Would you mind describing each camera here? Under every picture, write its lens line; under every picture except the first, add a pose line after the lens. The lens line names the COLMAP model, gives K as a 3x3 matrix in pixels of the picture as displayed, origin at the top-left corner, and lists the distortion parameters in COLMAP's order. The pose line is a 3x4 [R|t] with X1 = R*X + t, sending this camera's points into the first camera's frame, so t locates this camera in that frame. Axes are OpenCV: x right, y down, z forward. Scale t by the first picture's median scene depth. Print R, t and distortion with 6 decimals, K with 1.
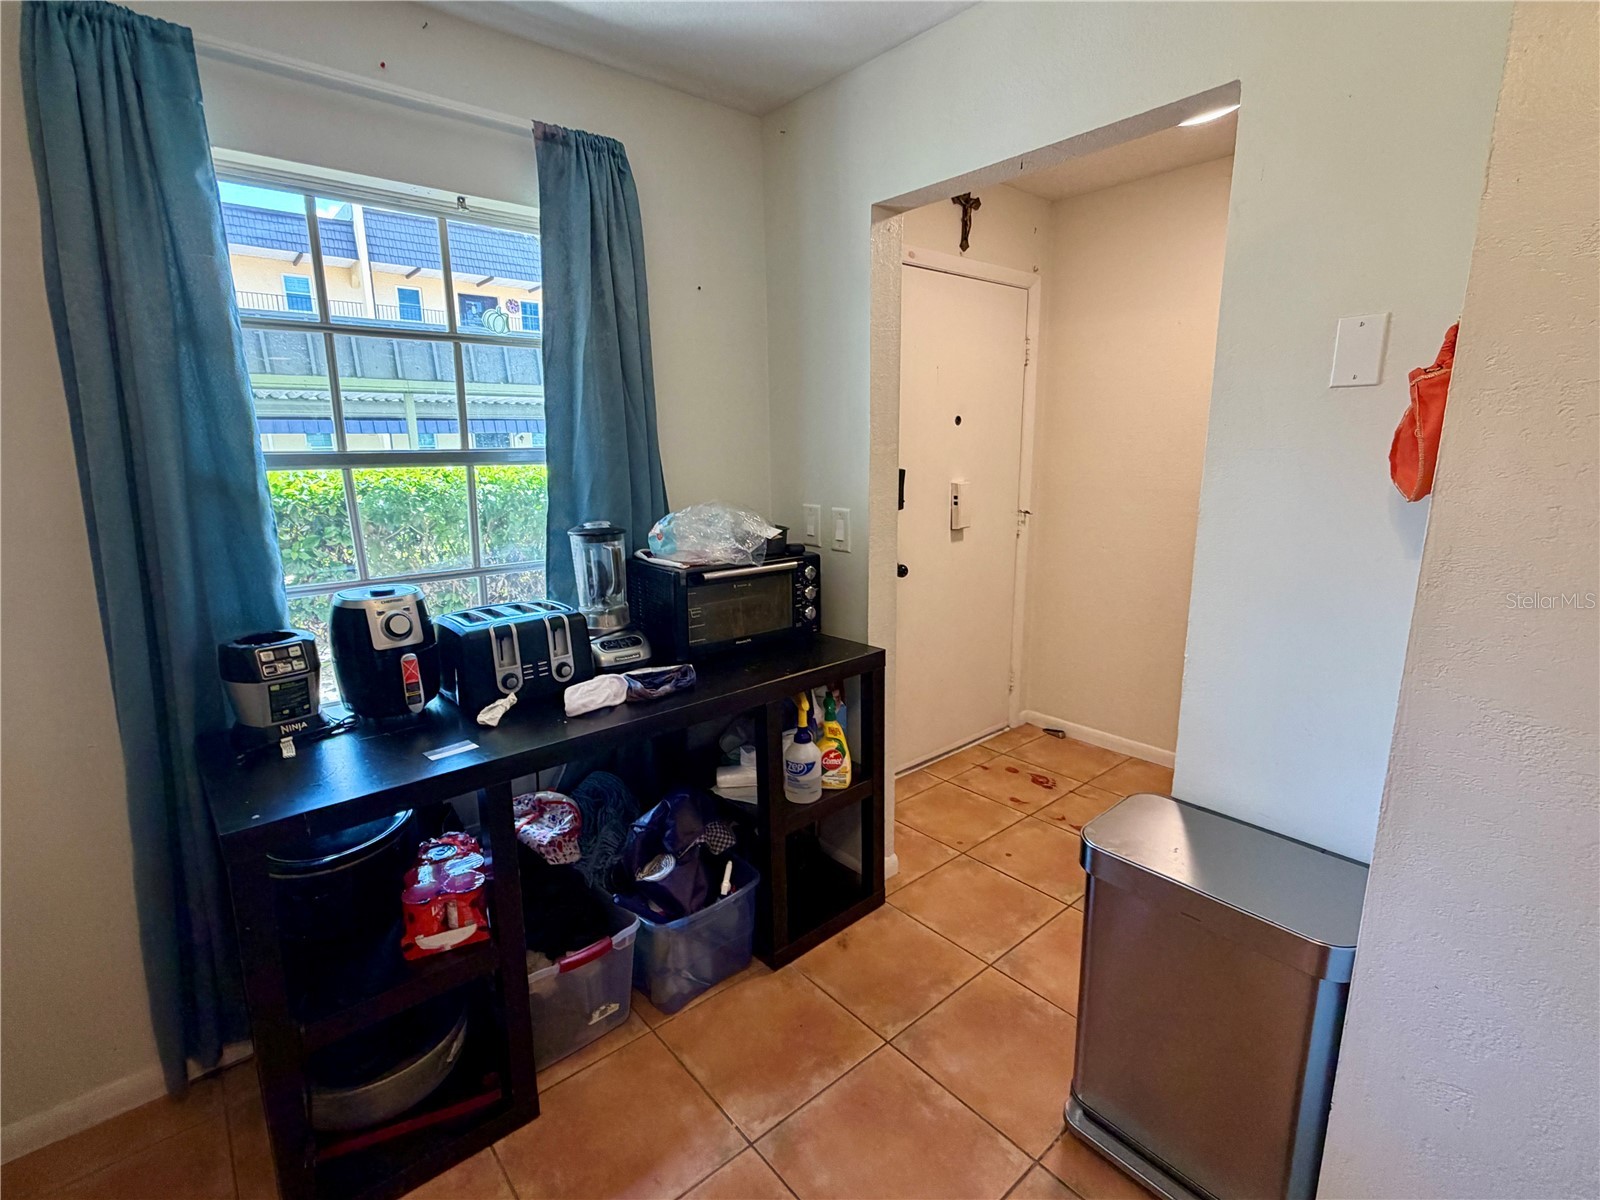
lens RADIAL K [[747.9, 0, 800.0], [0, 747.9, 600.0], [0, 0, 1]] dist [-0.001747, 0.000132]
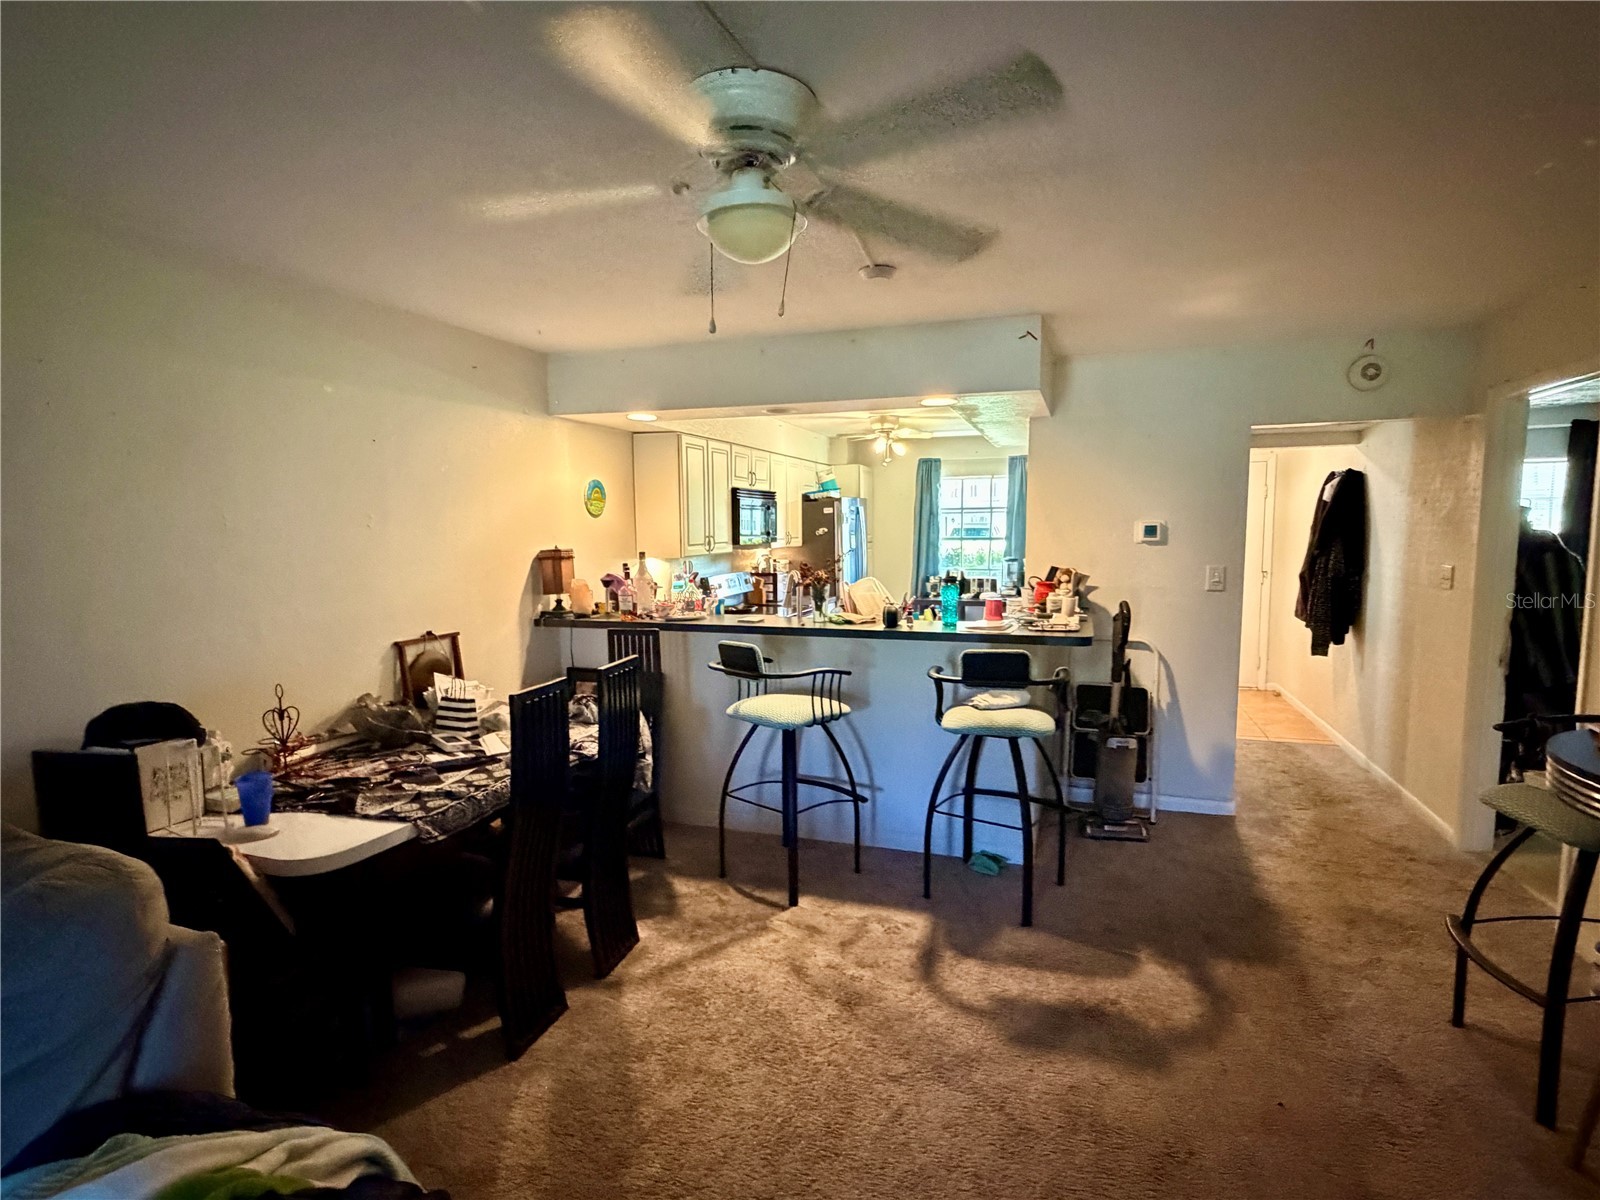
lens RADIAL K [[772.2, 0, 800.0], [0, 772.2, 600.0], [0, 0, 1]] dist [0.001711, 0.000444]
pose [[0.498759, 0.086551, -0.862408, 2.582785], [-0.172206, 0.985061, -0.000733, 0.294011], [0.849461, 0.148878, 0.506213, -1.824620]]
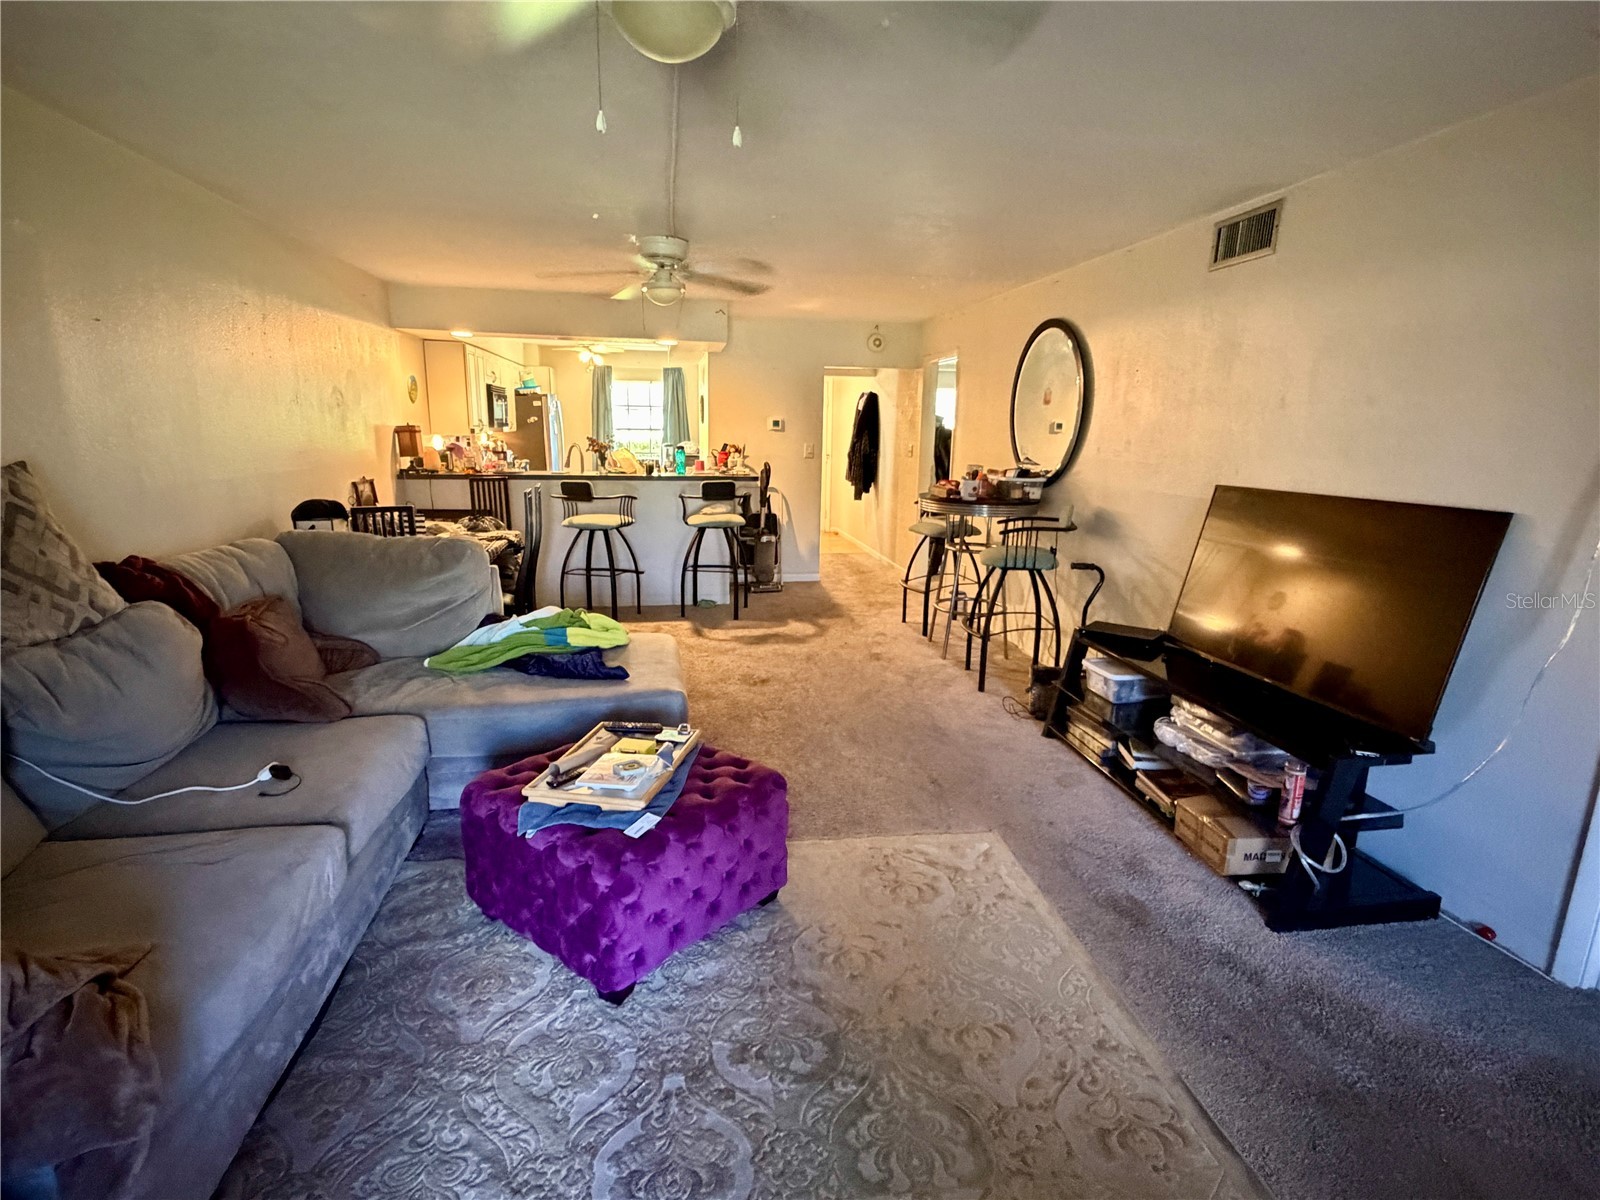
lens RADIAL K [[810.0, 0, 800.0], [0, 810.0, 600.0], [0, 0, 1]] dist [-0.059692, -0.000033]
pose [[0.862150, 0.131704, -0.489236, 3.347949], [-0.131430, 0.990704, 0.035092, 0.642039], [0.489310, 0.034046, 0.871445, -3.303718]]
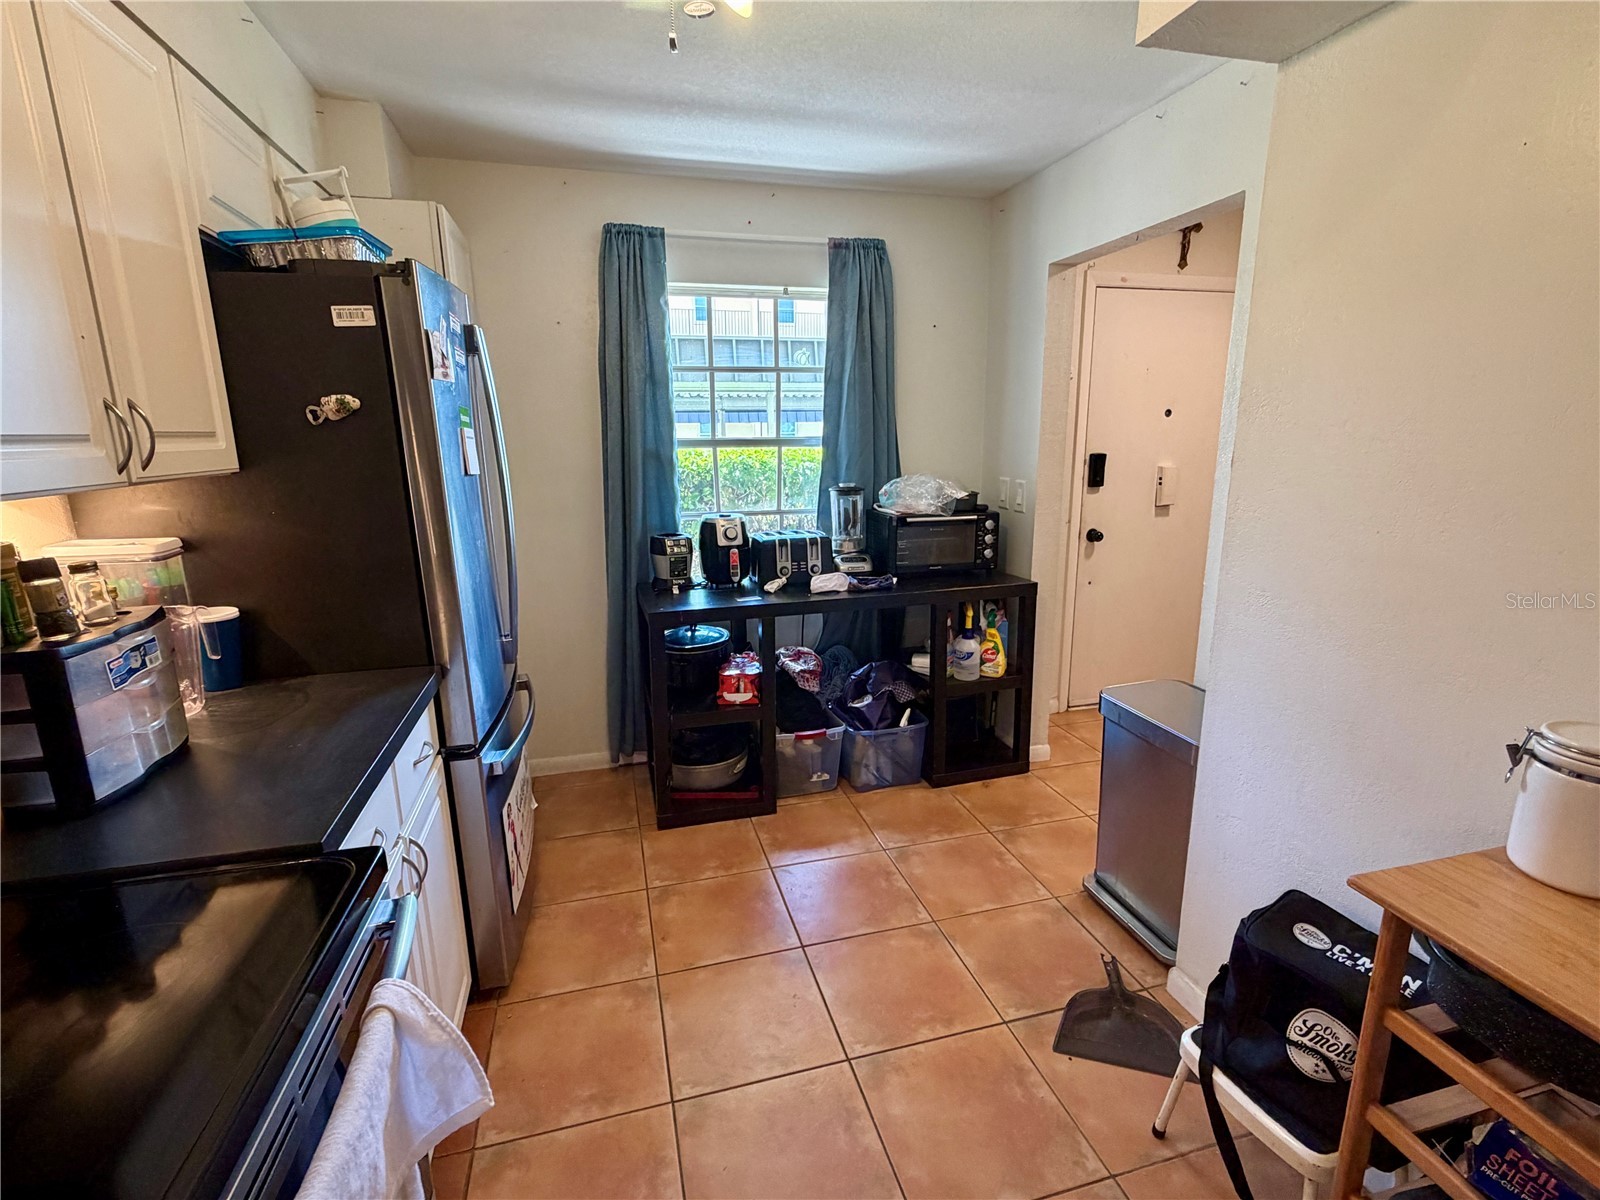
lens RADIAL K [[747.9, 0, 800.0], [0, 747.9, 600.0], [0, 0, 1]] dist [-0.001747, 0.000132]
pose [[0.902810, 0.093283, -0.419801, 0.338036], [-0.086093, 0.995633, 0.036088, 0.096907], [0.421334, 0.003561, 0.906898, -0.498279]]
